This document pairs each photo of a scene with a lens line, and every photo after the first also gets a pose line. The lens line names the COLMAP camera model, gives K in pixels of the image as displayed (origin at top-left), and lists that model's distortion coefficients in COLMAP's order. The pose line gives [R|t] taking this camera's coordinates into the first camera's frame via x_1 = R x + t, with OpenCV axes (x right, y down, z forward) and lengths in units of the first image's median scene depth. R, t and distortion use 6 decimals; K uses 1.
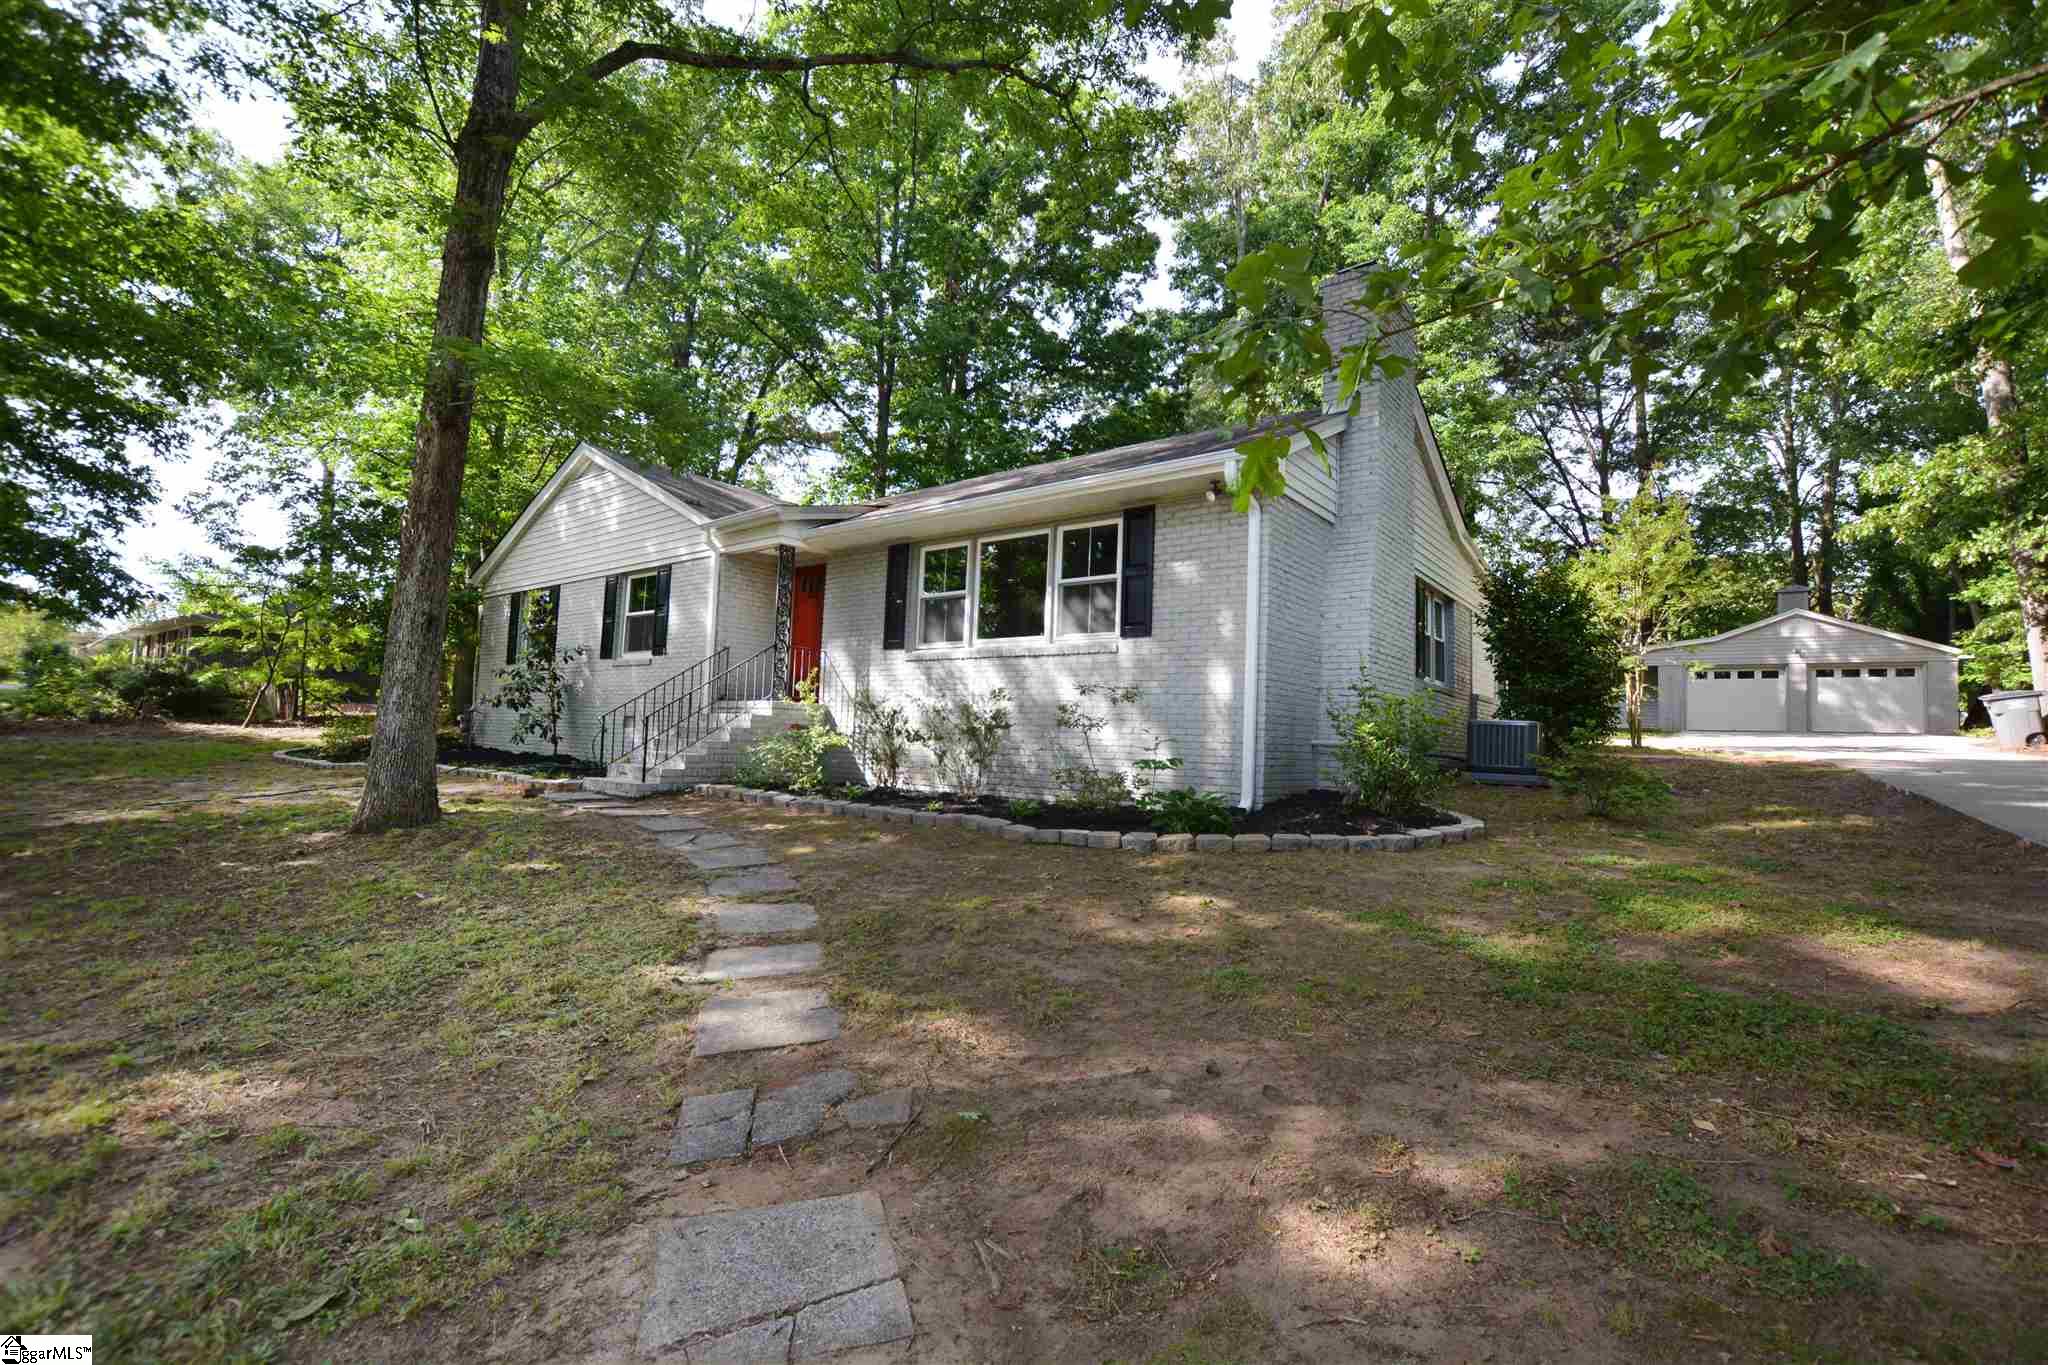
lens RADIAL K [[904.8, 0, 1022.8], [0, 904.8, 681.0], [0, 0, 1]] dist [-0.031993, 0.004472]
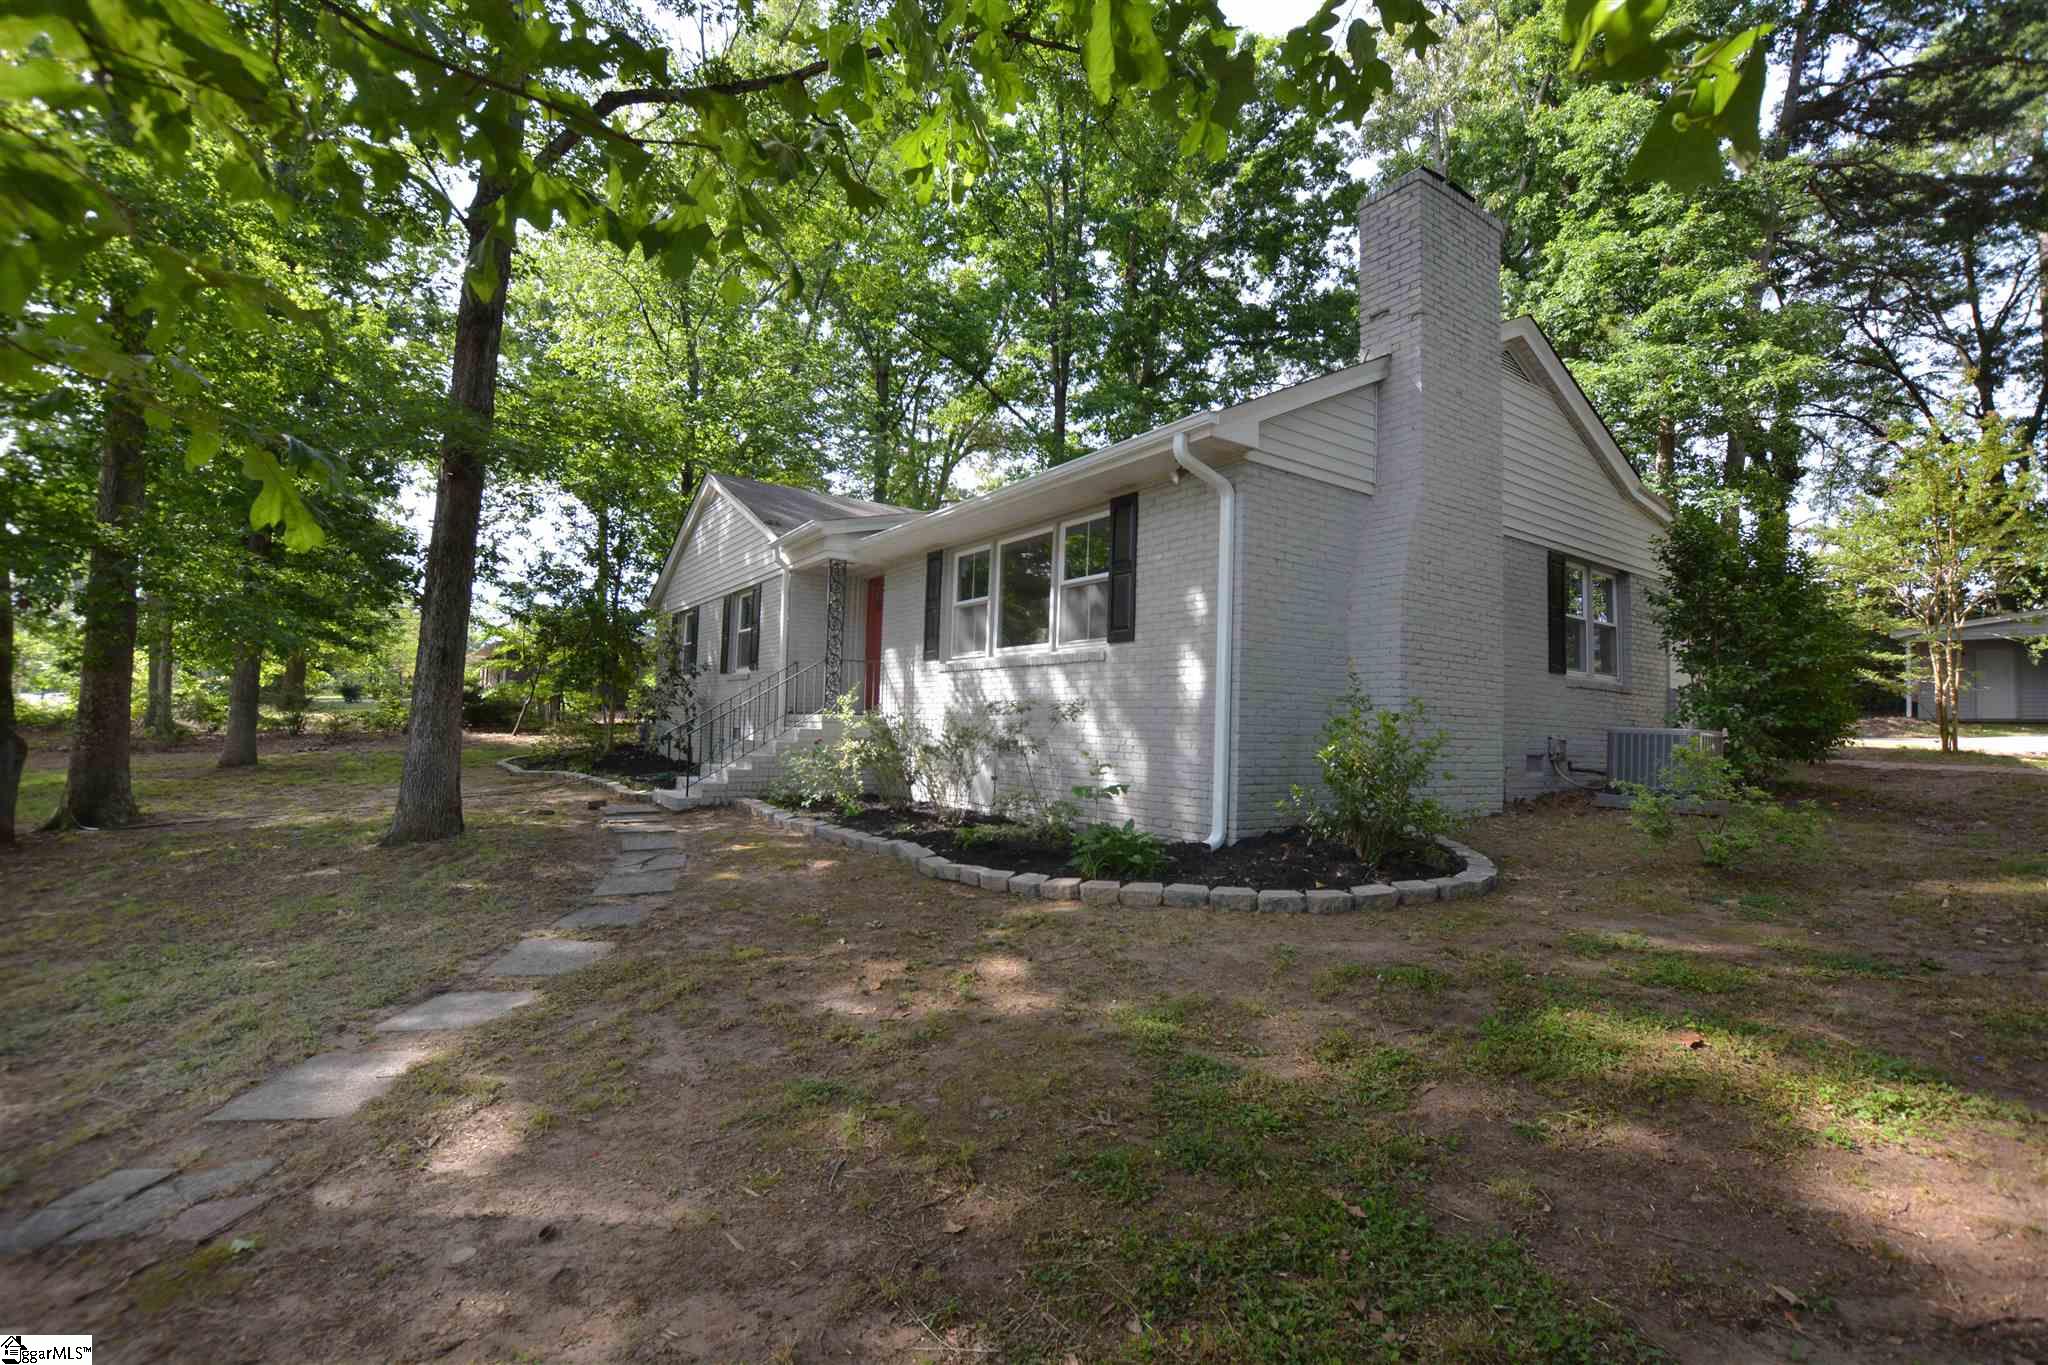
lens RADIAL K [[904.8, 0, 1021.4], [0, 904.8, 682.4], [0, 0, 1]] dist [-0.031993, 0.004472]
pose [[0.956726, -0.023760, -0.290020, 0.216311], [0.026517, 0.999633, 0.005580, -0.013065], [0.289780, -0.013029, 0.957004, 0.093150]]
